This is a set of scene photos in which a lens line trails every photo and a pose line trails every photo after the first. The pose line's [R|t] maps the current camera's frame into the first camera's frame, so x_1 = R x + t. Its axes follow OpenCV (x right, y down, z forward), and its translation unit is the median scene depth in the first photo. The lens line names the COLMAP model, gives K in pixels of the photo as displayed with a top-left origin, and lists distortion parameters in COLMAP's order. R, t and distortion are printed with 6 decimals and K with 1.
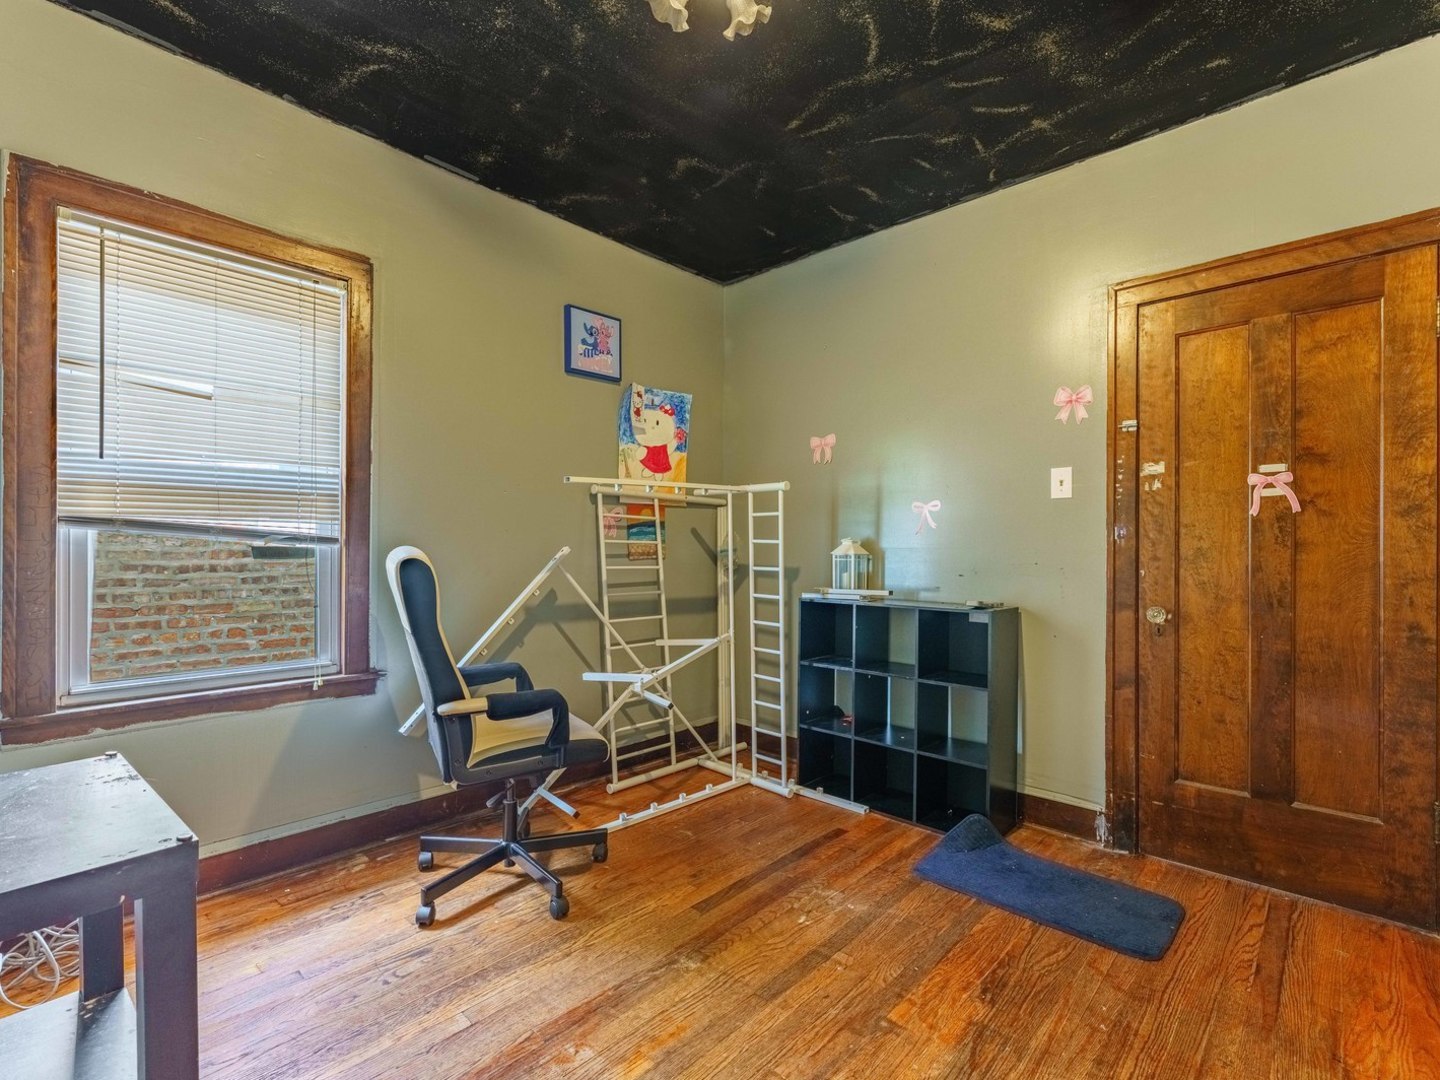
lens RADIAL K [[668.6, 0, 725.3], [0, 668.6, 543.9], [0, 0, 1]] dist [0.001192, -0.000213]
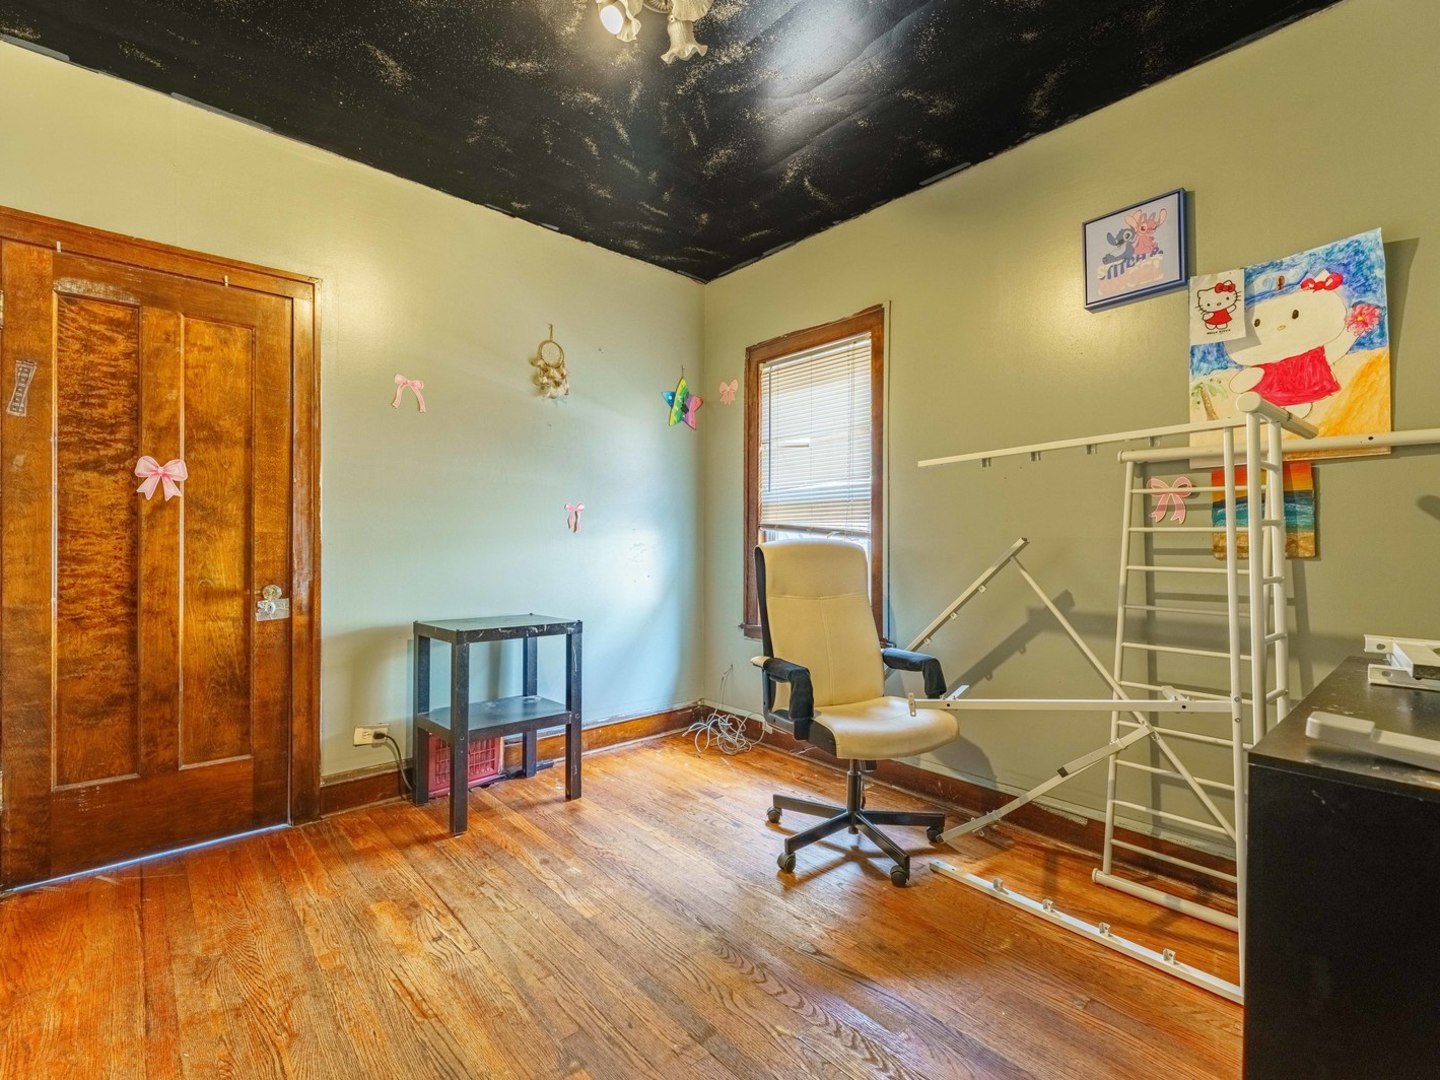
lens RADIAL K [[668.6, 0, 725.3], [0, 668.6, 543.9], [0, 0, 1]] dist [0.001192, -0.000213]
pose [[-0.099217, -0.003129, -0.995061, 0.576578], [0.001837, 0.999993, -0.003328, 0.012893], [0.995064, -0.002158, -0.099211, 0.671363]]
